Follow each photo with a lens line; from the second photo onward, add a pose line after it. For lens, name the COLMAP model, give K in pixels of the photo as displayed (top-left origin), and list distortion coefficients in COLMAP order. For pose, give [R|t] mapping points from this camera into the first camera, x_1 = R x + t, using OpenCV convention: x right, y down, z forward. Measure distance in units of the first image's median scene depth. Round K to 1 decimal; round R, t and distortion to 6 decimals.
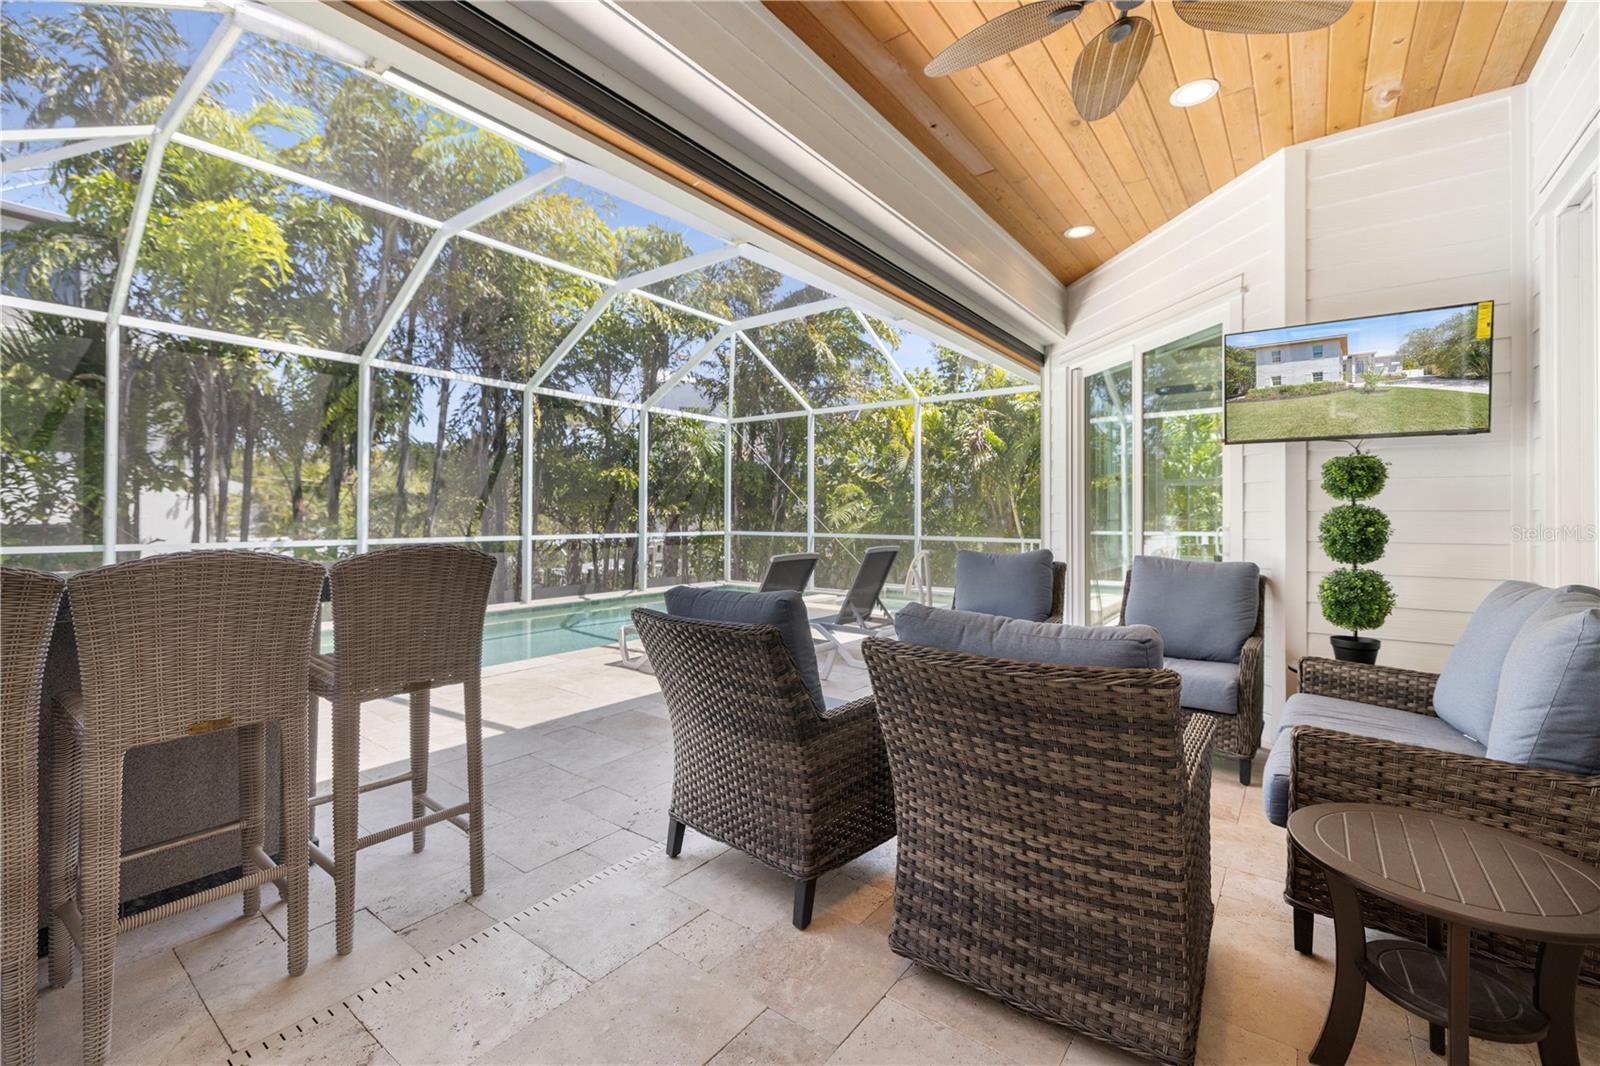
lens RADIAL K [[676.3, 0, 804.8], [0, 676.3, 510.2], [0, 0, 1]] dist [0.005605, -0.001686]
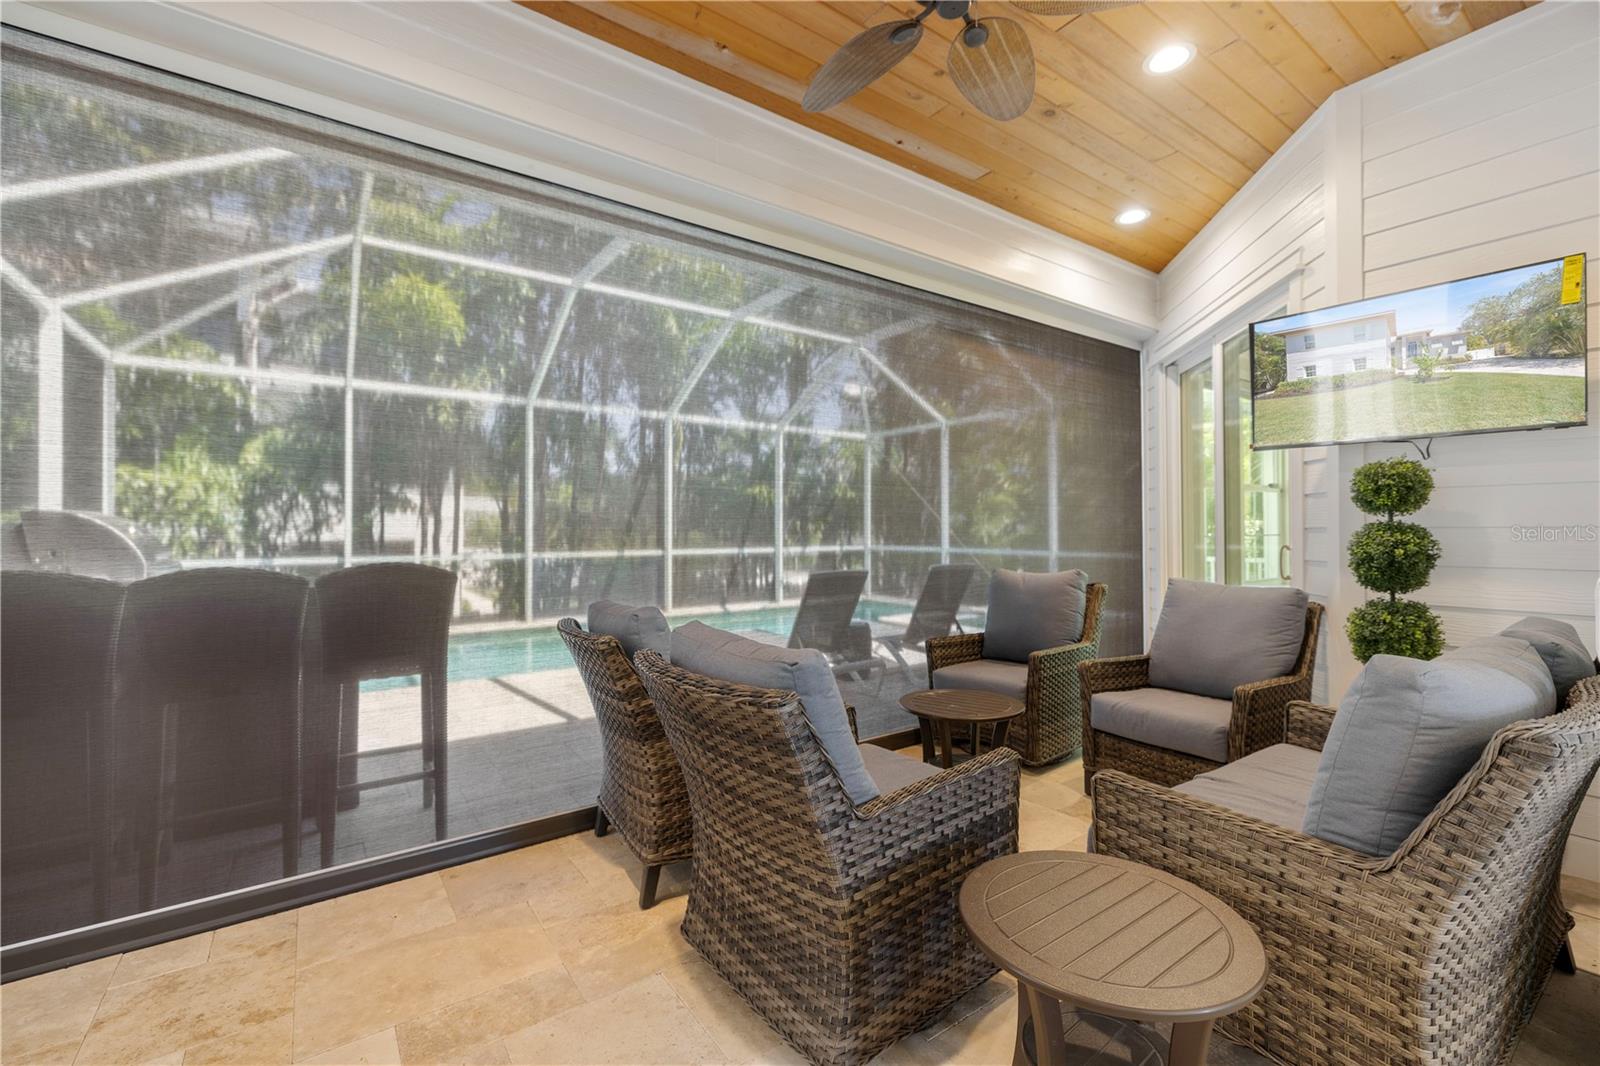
lens RADIAL K [[676.3, 0, 784.4], [0, 676.3, 532.6], [0, 0, 1]] dist [0.005605, -0.001686]
pose [[0.956121, -0.002897, -0.292958, 0.346302], [0.006798, 0.999901, 0.012301, -0.009105], [0.292894, -0.013753, 0.956046, 0.002981]]
